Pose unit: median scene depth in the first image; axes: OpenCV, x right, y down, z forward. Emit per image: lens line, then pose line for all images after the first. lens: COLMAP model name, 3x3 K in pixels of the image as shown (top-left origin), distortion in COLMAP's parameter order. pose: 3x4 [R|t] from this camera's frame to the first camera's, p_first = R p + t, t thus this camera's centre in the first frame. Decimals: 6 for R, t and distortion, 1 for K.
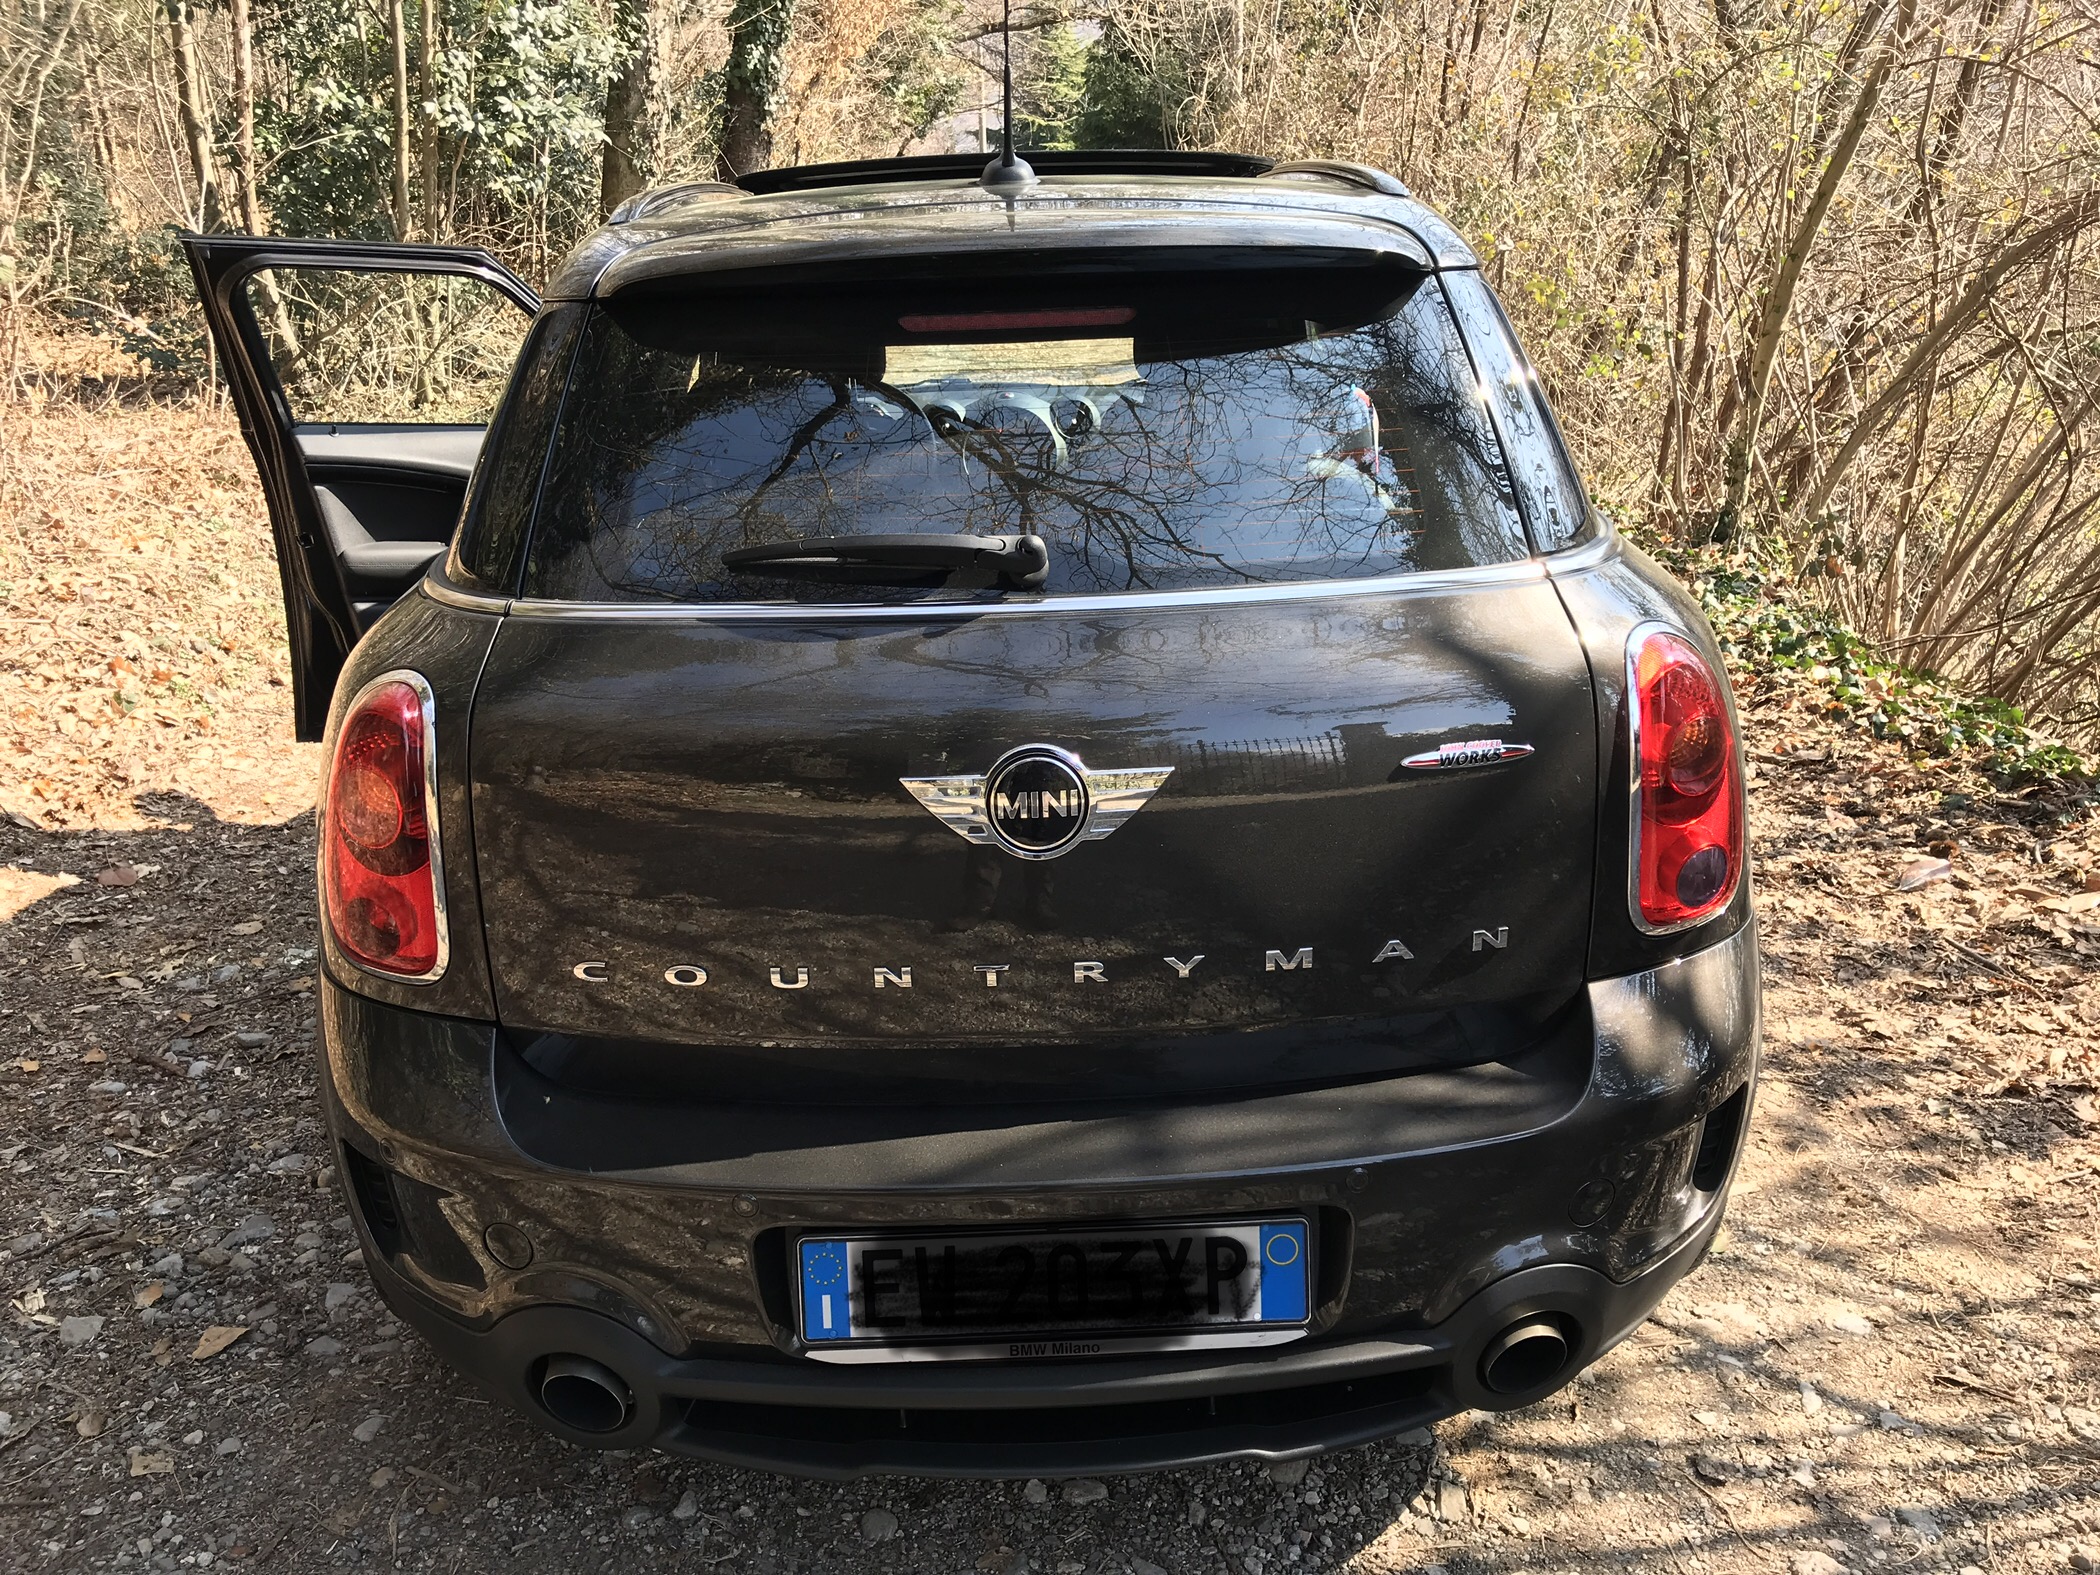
lens RADIAL K [[1712.0, 0, 1048.1], [0, 1712.0, 783.5], [0, 0, 1]] dist [0.036477, -0.037611]
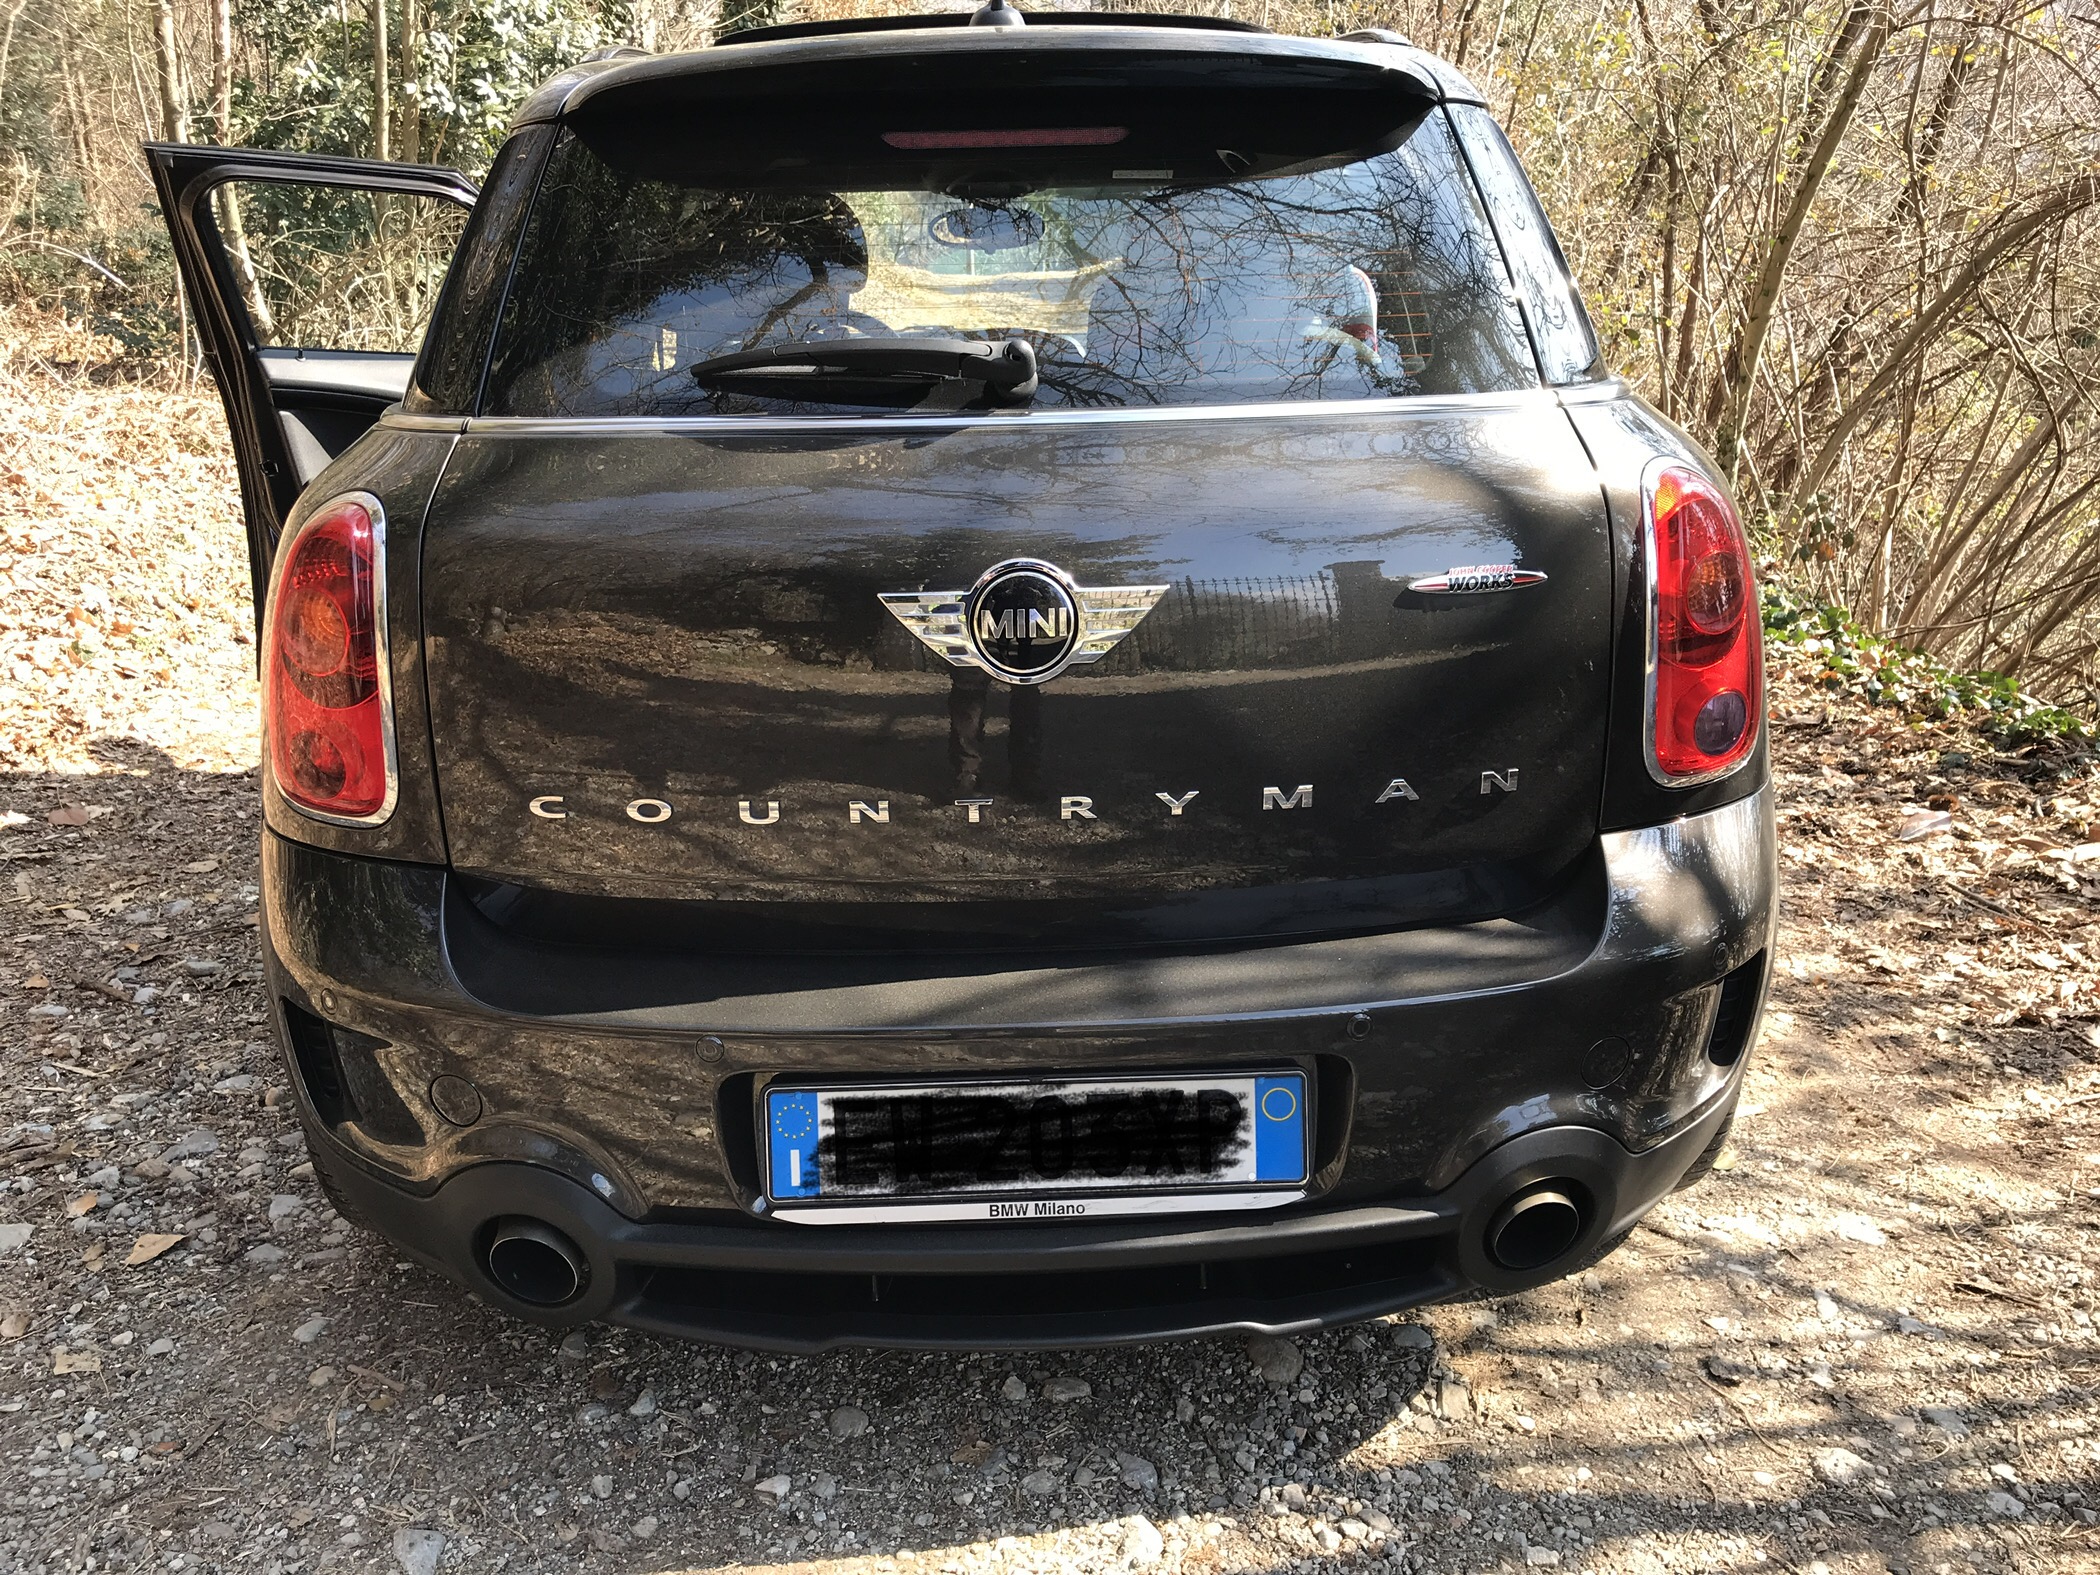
lens RADIAL K [[1712.0, 0, 1046.4], [0, 1712.0, 786.1], [0, 0, 1]] dist [0.036477, -0.037611]
pose [[0.999910, 0.007836, 0.010857, -0.002663], [-0.007594, 0.999725, -0.022167, 0.097866], [-0.011028, 0.022083, 0.999695, 0.045711]]
